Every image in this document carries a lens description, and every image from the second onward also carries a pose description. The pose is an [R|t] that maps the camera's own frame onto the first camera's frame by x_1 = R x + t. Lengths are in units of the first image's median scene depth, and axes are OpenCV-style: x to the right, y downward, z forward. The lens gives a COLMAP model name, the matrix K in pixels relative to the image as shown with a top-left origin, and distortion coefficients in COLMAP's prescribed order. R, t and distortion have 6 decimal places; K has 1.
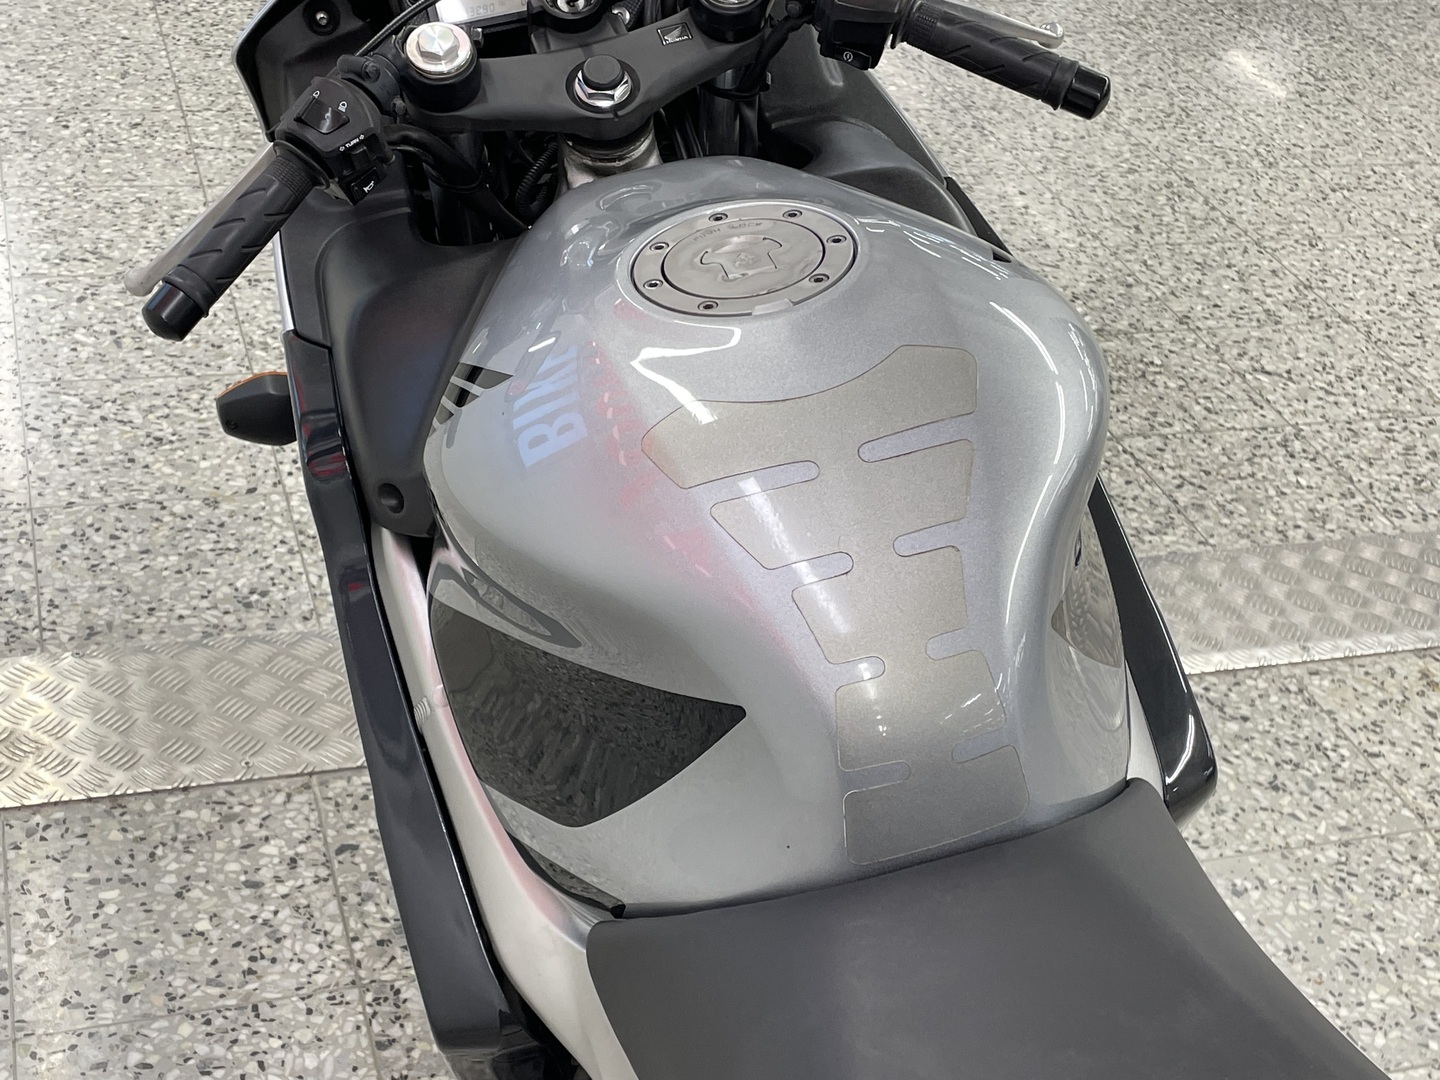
lens RADIAL K [[1952.5, 0, 717.4], [0, 1952.5, 547.9], [0, 0, 1]] dist [0.082843, 0.000000]
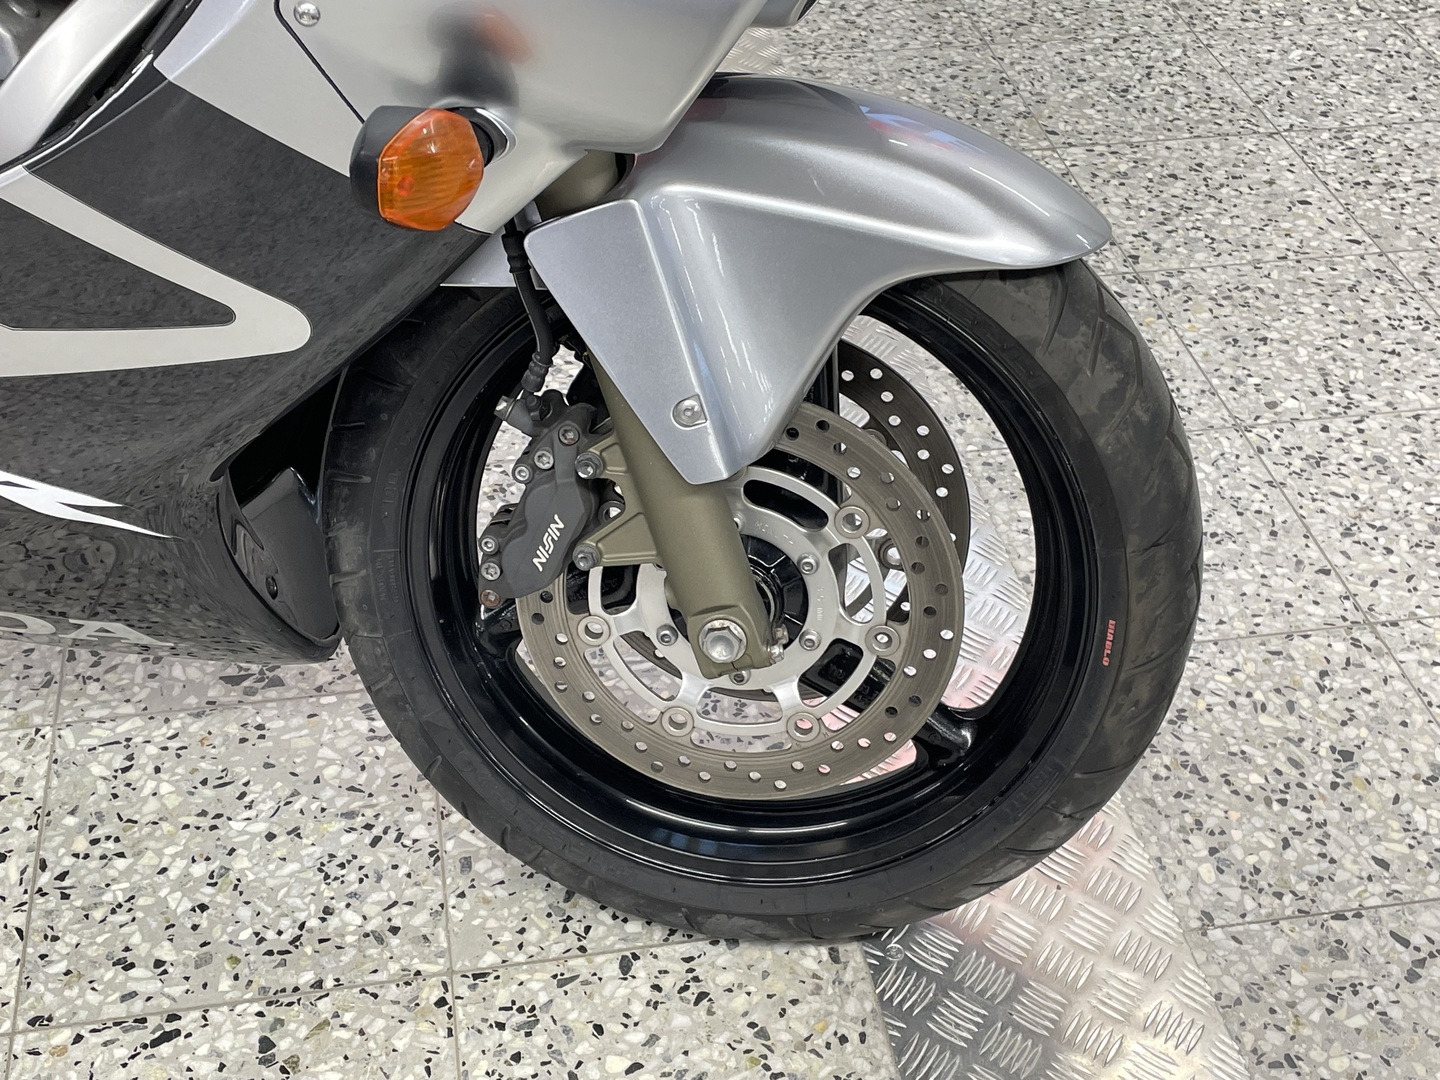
lens RADIAL K [[1846.6, 0, 739.7], [0, 1846.6, 532.1], [0, 0, 1]] dist [0.070679, 0.000000]
pose [[-0.131072, 0.518826, -0.844772, 0.859457], [-0.597526, 0.638607, 0.484917, -0.325802], [0.791064, 0.568332, 0.226308, 0.943895]]
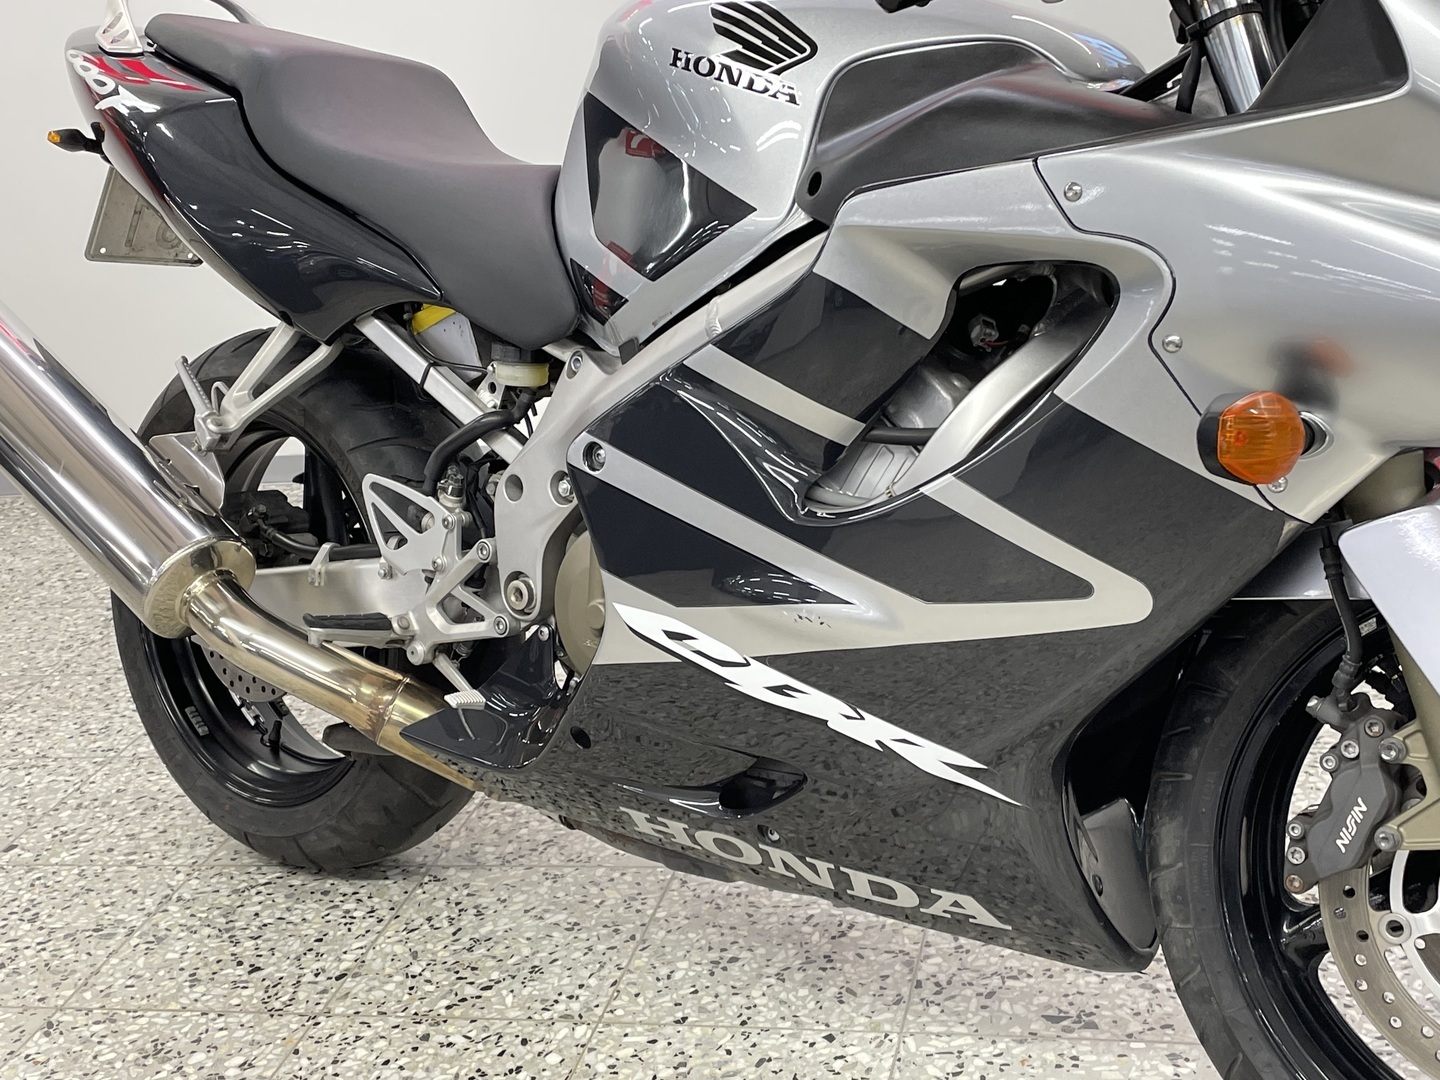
lens RADIAL K [[1846.6, 0, 722.1], [0, 1846.6, 545.9], [0, 0, 1]] dist [0.070679, 0.000000]
pose [[-0.538174, 0.207945, -0.816779, 1.004183], [-0.433292, 0.762961, 0.479738, -0.297991], [0.722930, 0.612086, -0.320505, 1.017927]]
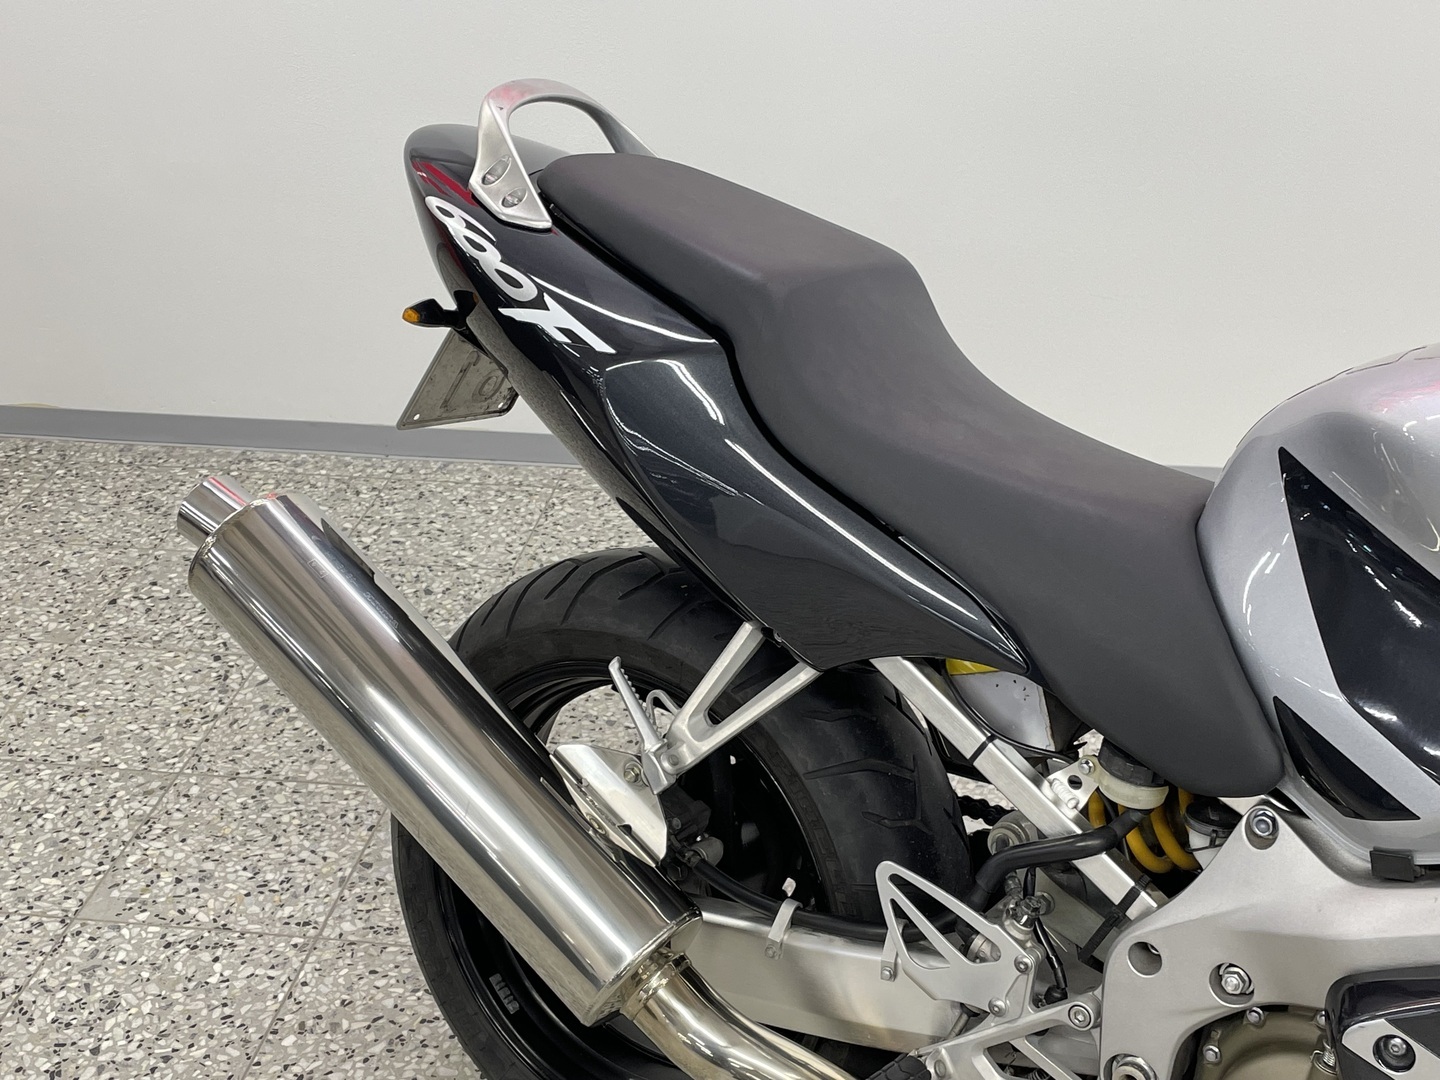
lens RADIAL K [[1846.6, 0, 739.0], [0, 1846.6, 520.9], [0, 0, 1]] dist [0.070679, 0.000000]
pose [[-0.446430, 0.296499, -0.844268, 0.940597], [-0.544837, 0.658380, 0.519315, -0.241815], [0.709826, 0.691827, -0.132377, 0.540301]]
